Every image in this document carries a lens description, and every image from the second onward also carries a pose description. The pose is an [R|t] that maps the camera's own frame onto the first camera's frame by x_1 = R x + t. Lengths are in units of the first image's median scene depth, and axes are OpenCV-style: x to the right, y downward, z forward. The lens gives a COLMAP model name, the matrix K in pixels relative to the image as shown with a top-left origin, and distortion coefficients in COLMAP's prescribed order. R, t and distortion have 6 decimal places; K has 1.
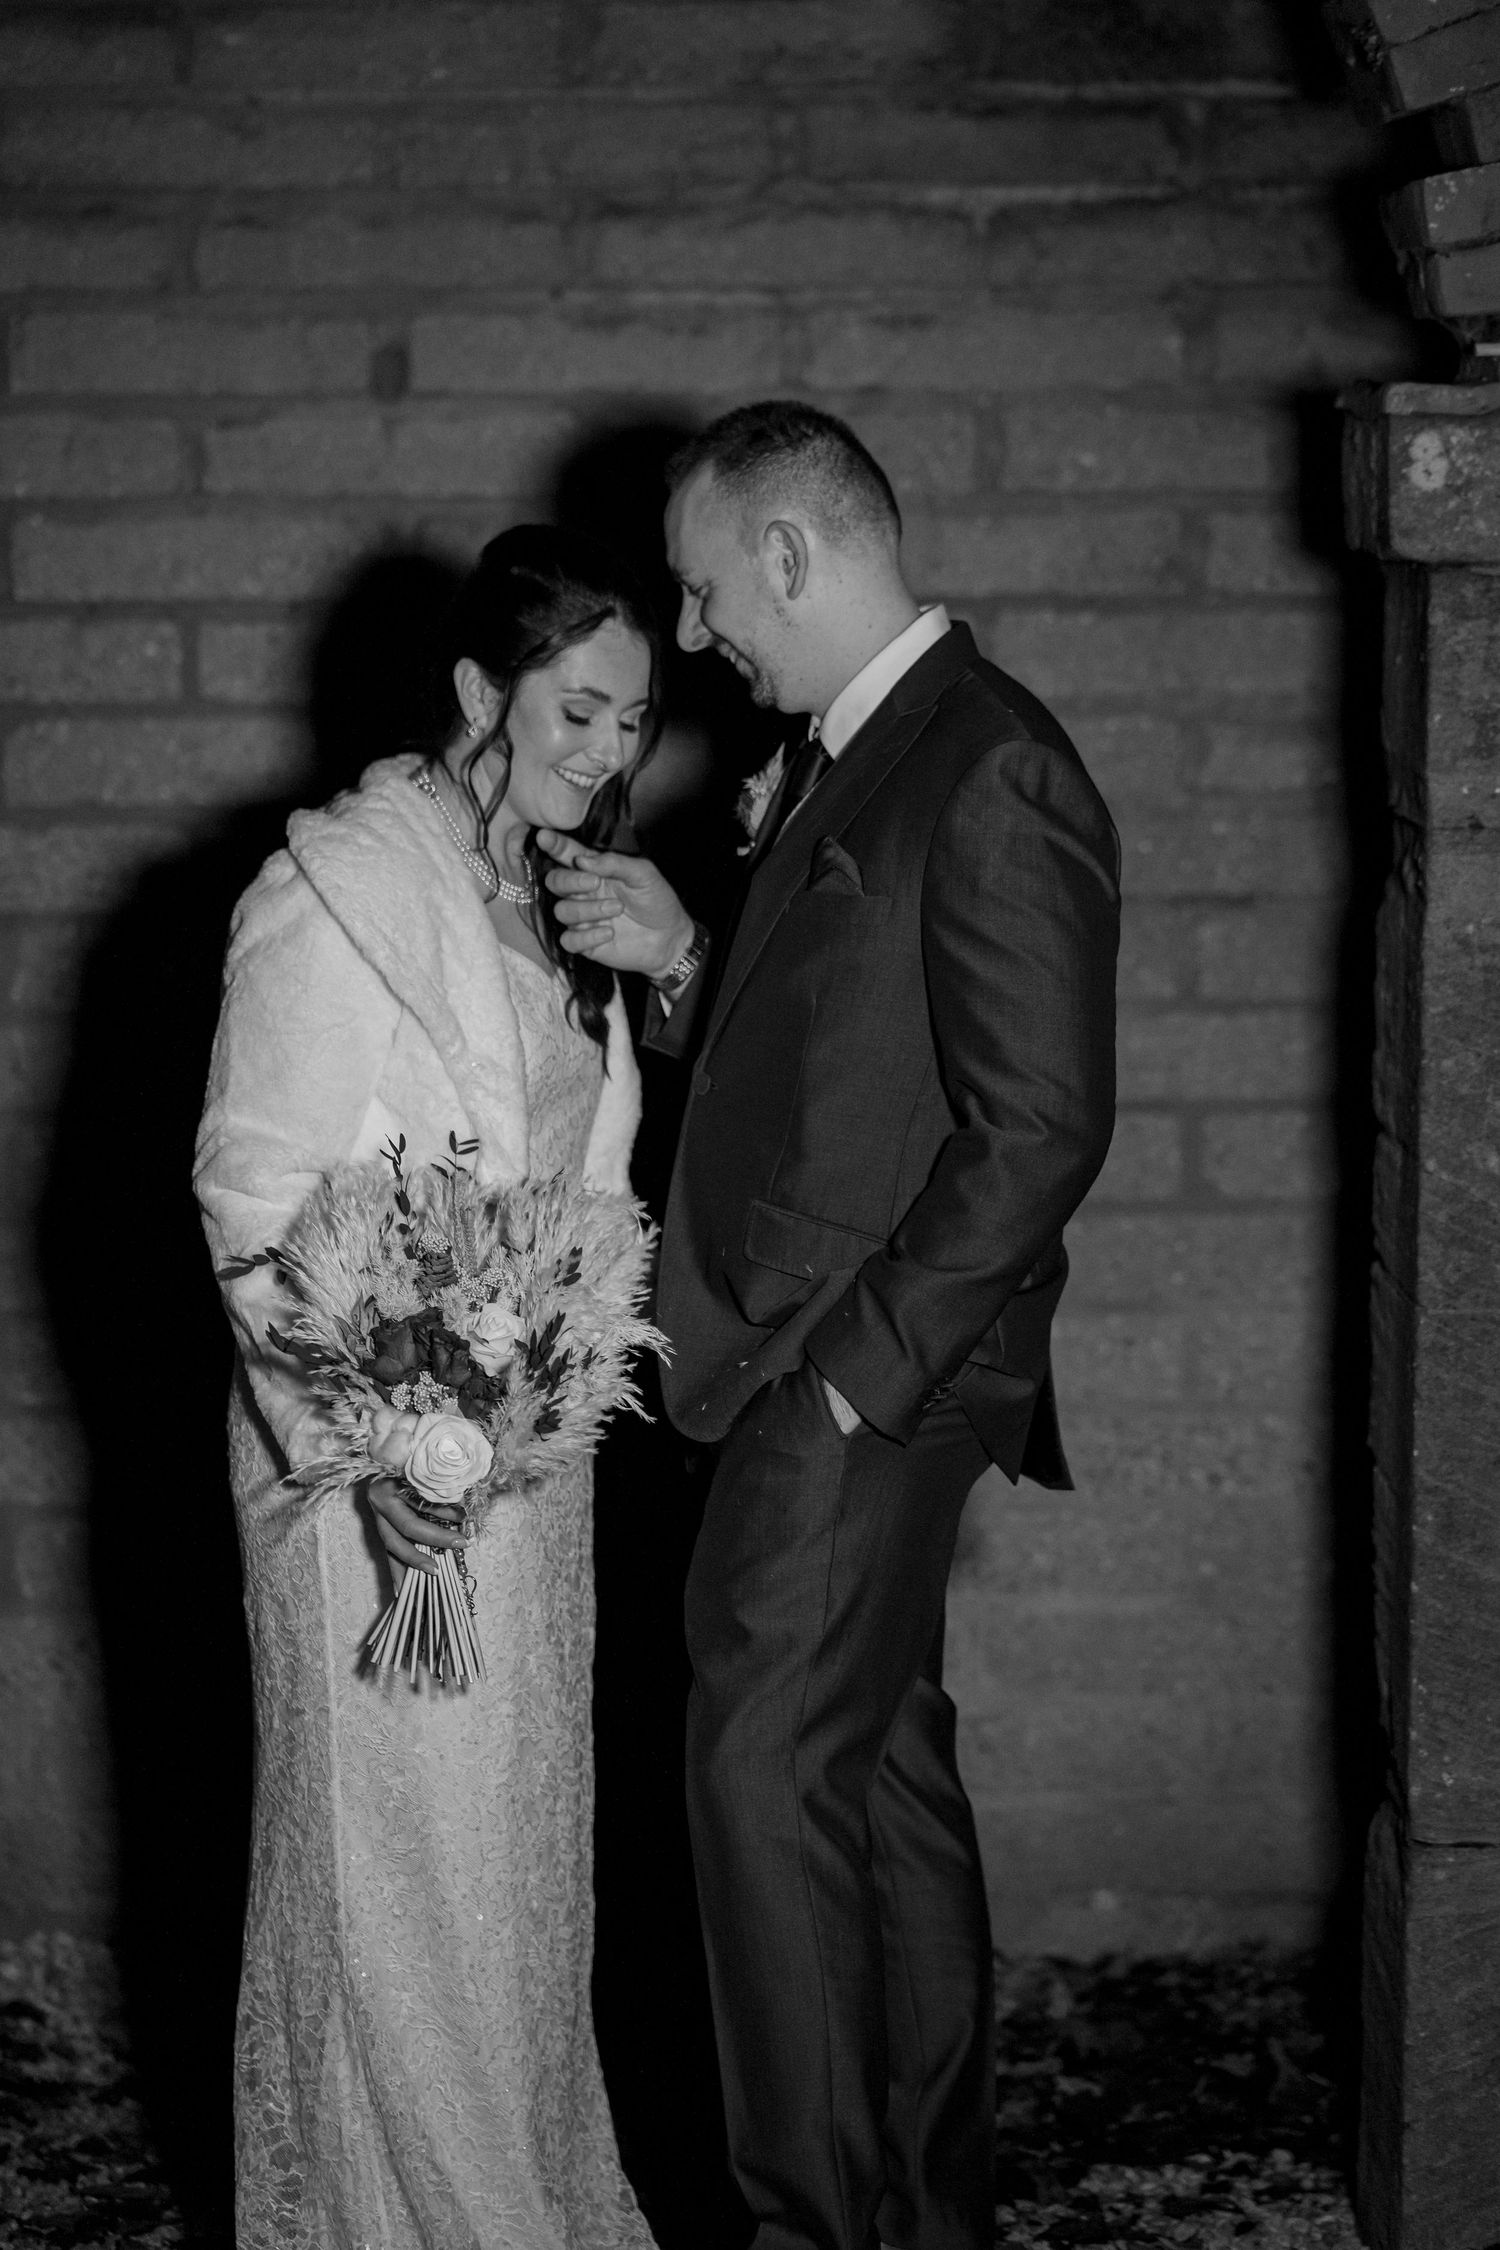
lens RADIAL K [[5665.6, 0, 748.5], [0, 5665.6, 1204.6], [0, 0, 1]] dist [0.042464, -0.958146]
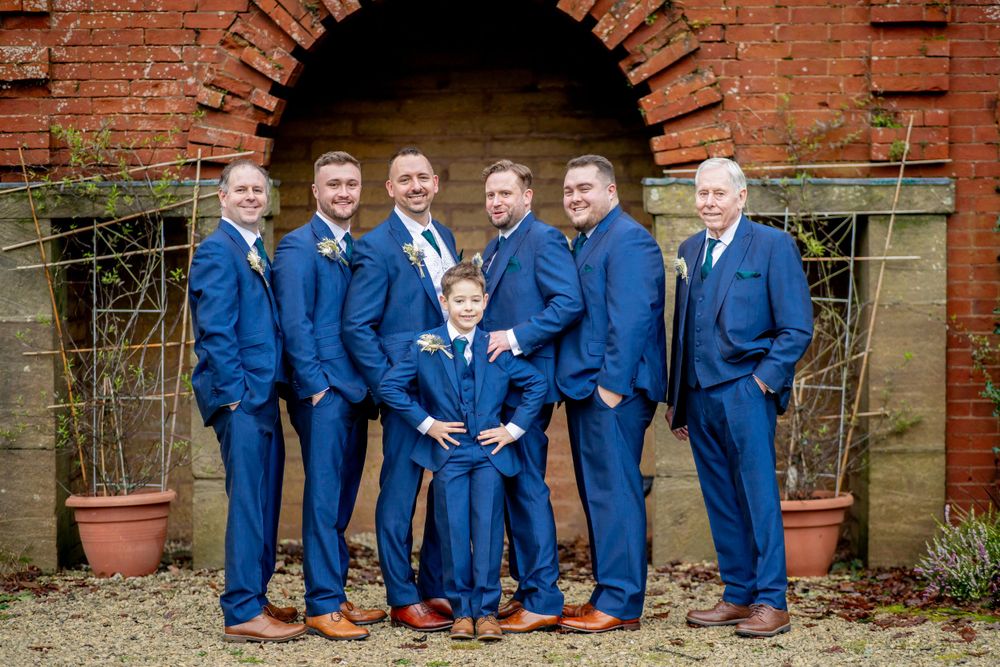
lens RADIAL K [[2404.7, 0, 500.0], [0, 2404.7, 333.5], [0, 0, 1]] dist [-0.002362, -0.590425]
pose [[0.999487, -0.004692, -0.031687, 0.039291], [0.002338, 0.997261, -0.073920, 0.115872], [0.031947, 0.073808, 0.996761, -0.868759]]
